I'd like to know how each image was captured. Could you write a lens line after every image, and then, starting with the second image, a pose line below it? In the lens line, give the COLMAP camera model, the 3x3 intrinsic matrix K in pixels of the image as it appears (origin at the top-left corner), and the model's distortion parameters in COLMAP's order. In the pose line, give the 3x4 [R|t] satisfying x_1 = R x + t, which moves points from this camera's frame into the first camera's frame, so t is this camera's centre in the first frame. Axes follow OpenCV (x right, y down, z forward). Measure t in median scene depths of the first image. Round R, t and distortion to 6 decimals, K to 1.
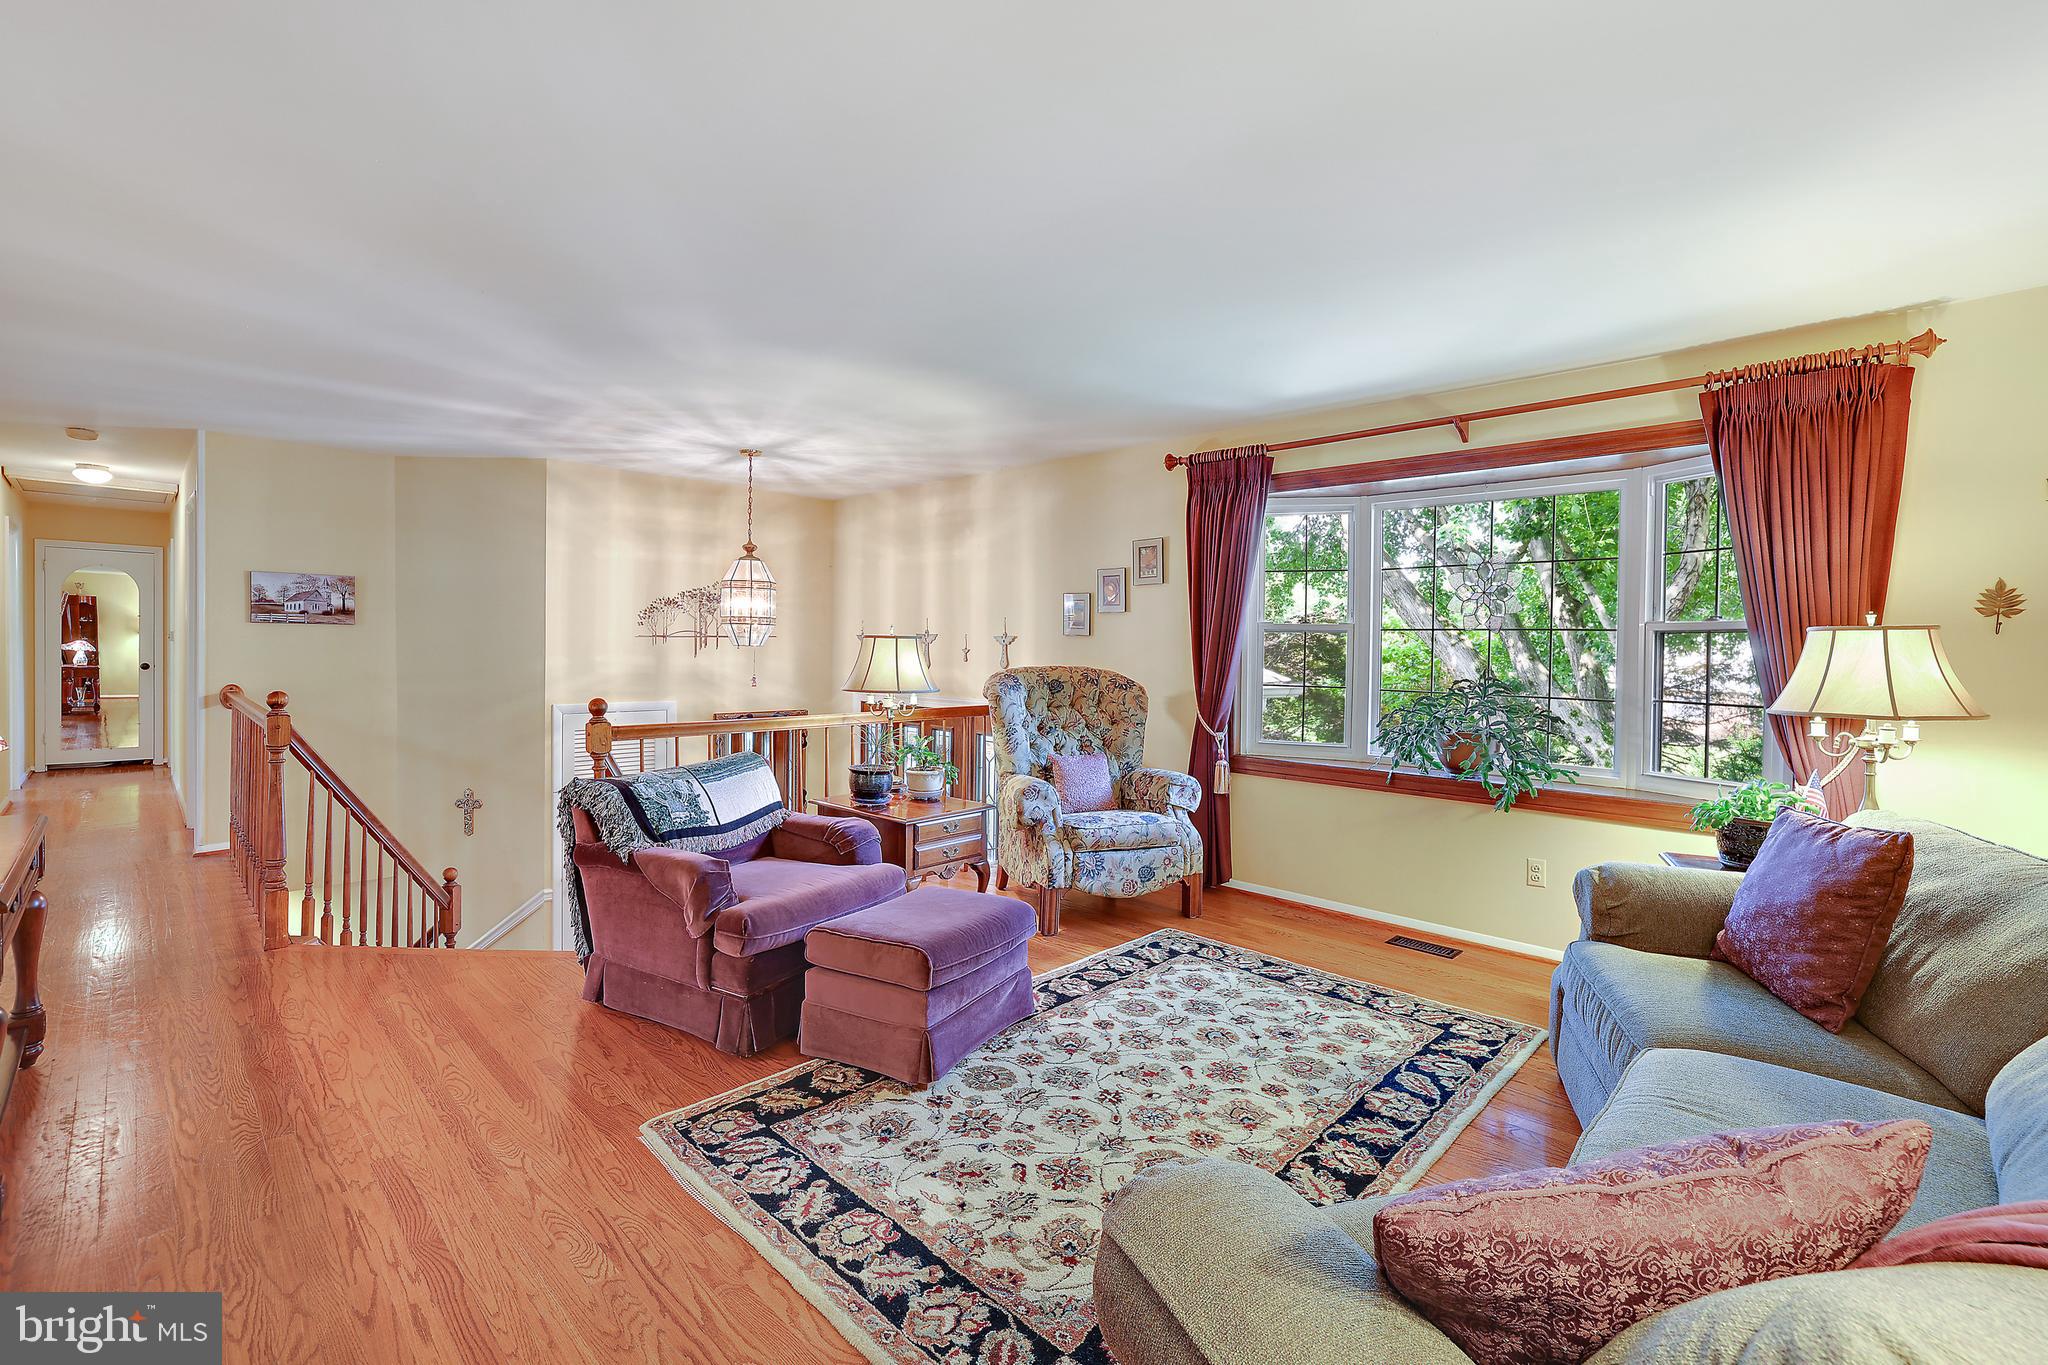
lens RADIAL K [[890.1, 0, 1023.2], [0, 890.1, 658.9], [0, 0, 1]] dist [-0.031096, 0.005912]
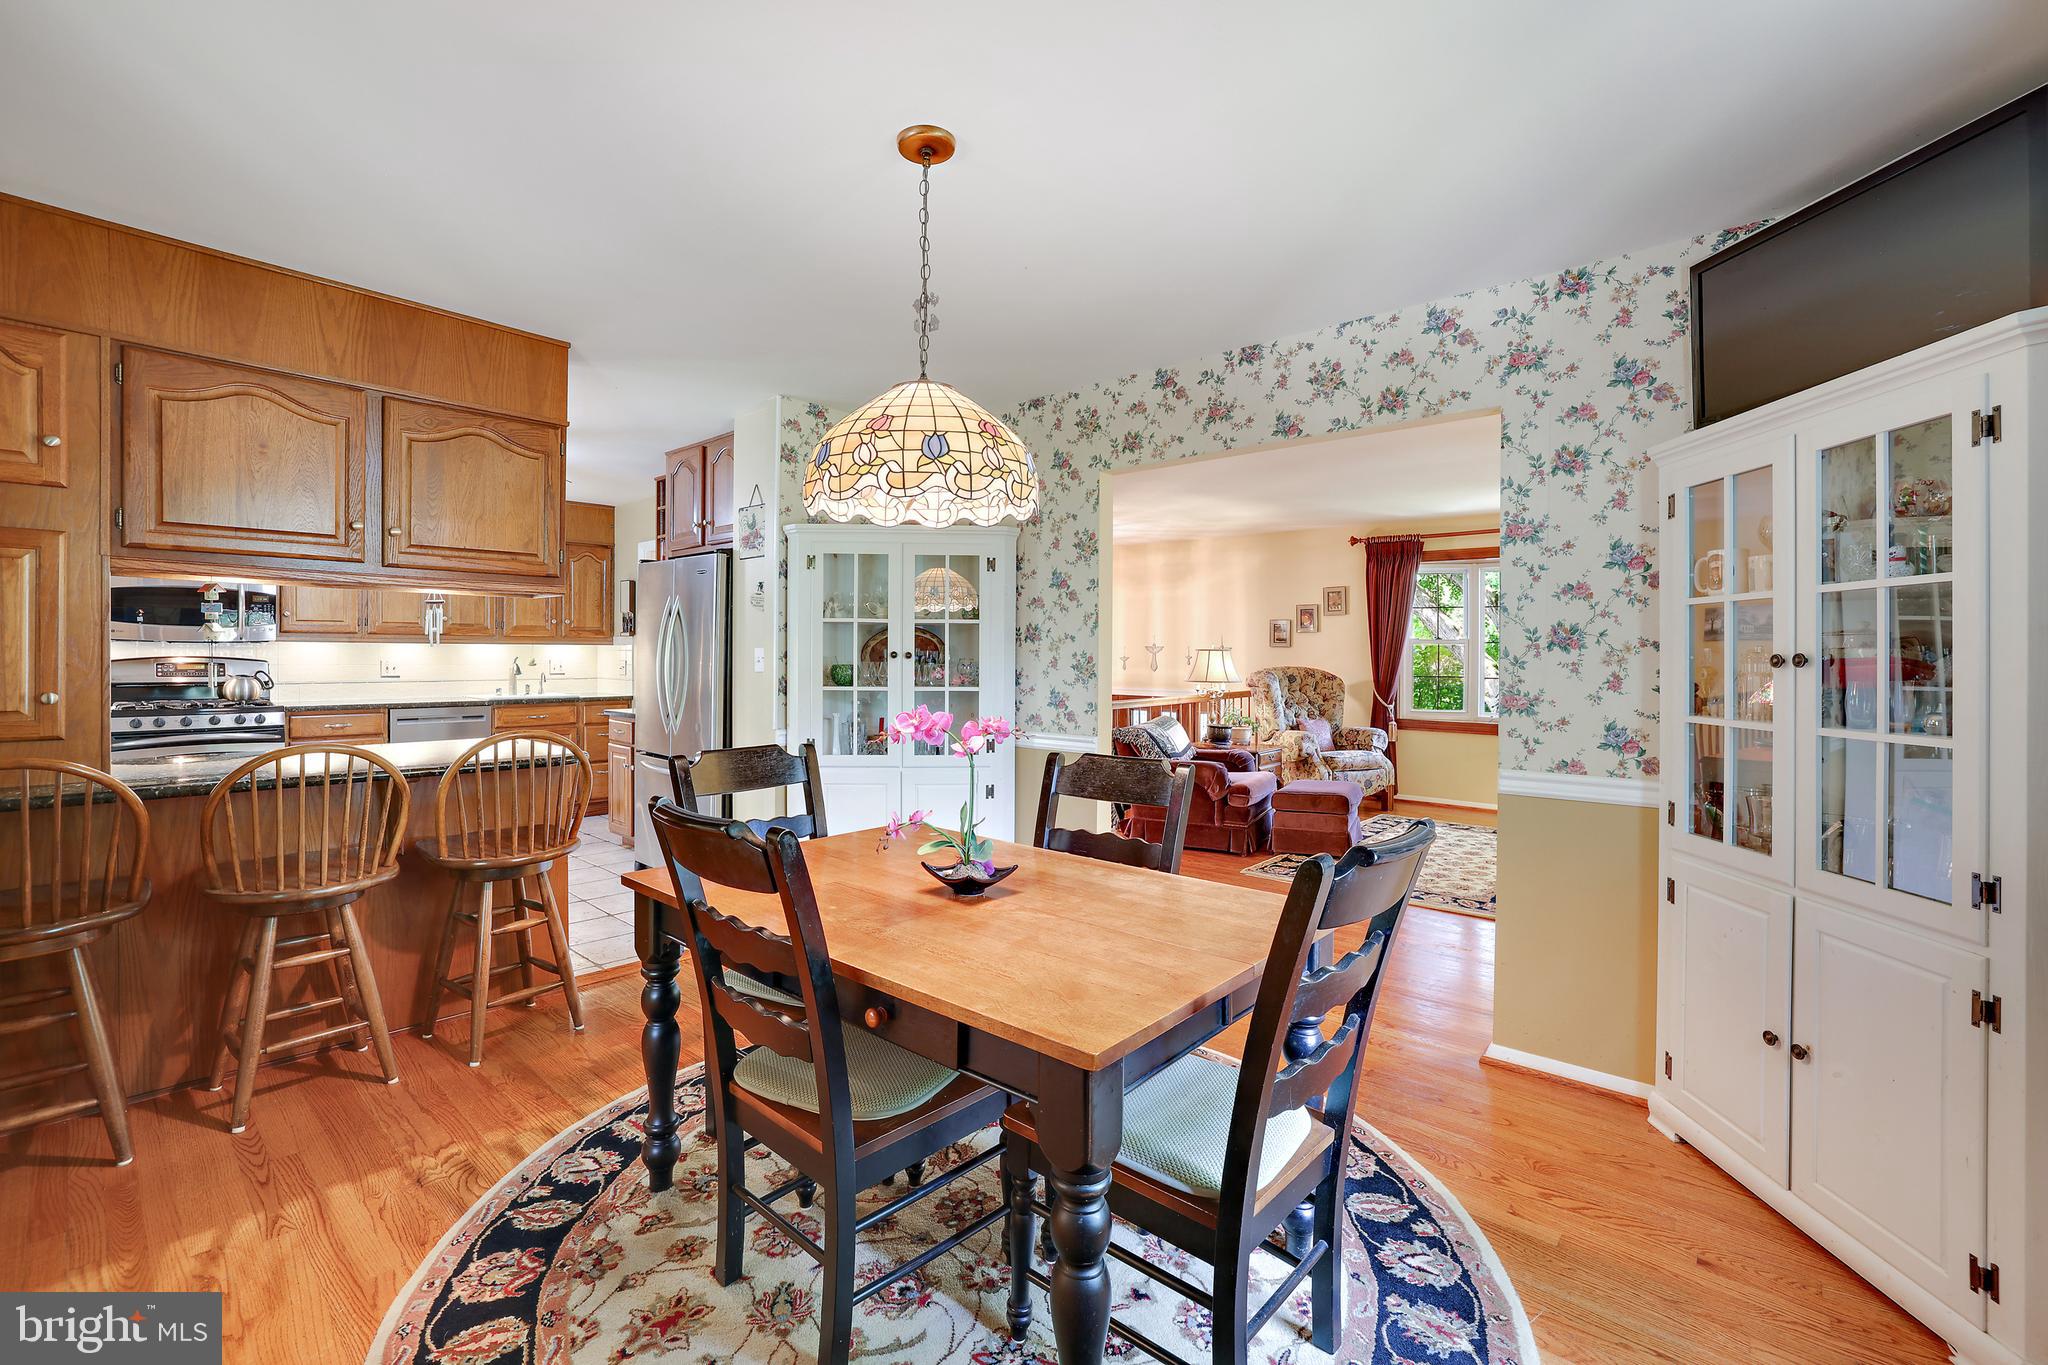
lens RADIAL K [[890.1, 0, 1021.2], [0, 890.1, 654.0], [0, 0, 1]] dist [-0.031096, 0.005912]
pose [[0.999193, -0.011668, 0.038444, -0.808770], [0.011999, 0.999893, -0.008403, -0.010734], [-0.038342, 0.008858, 0.999225, -0.957965]]
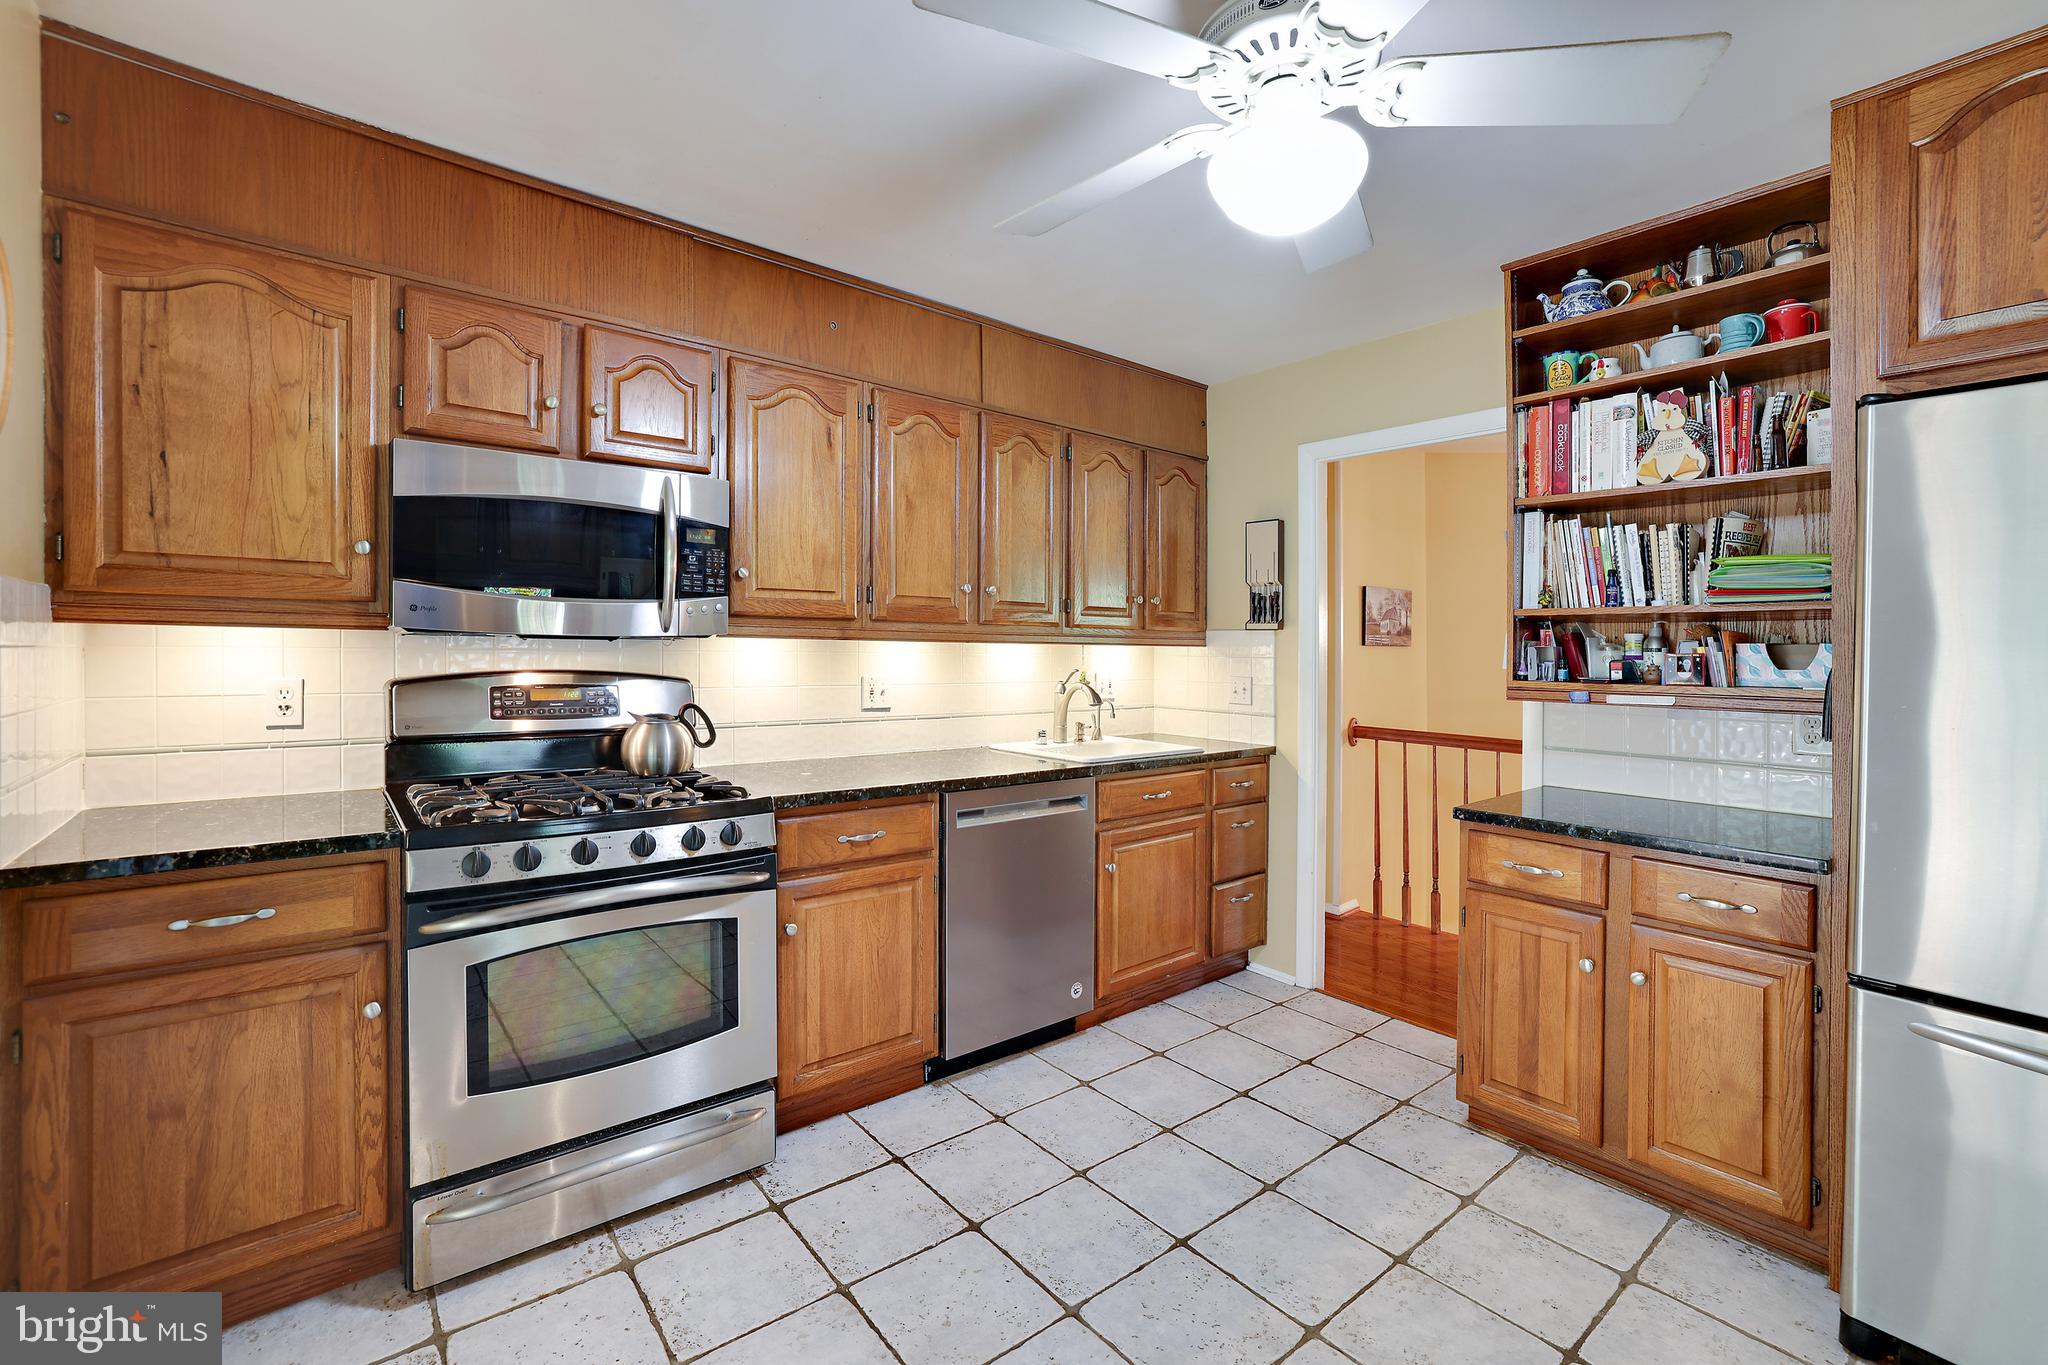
lens RADIAL K [[890.1, 0, 1024.1], [0, 890.1, 669.8], [0, 0, 1]] dist [-0.031096, 0.005912]
pose [[0.994159, -0.001100, -0.107917, -1.892610], [0.002409, 0.999925, 0.011999, -0.048829], [0.107895, -0.012189, 0.994088, 0.112210]]
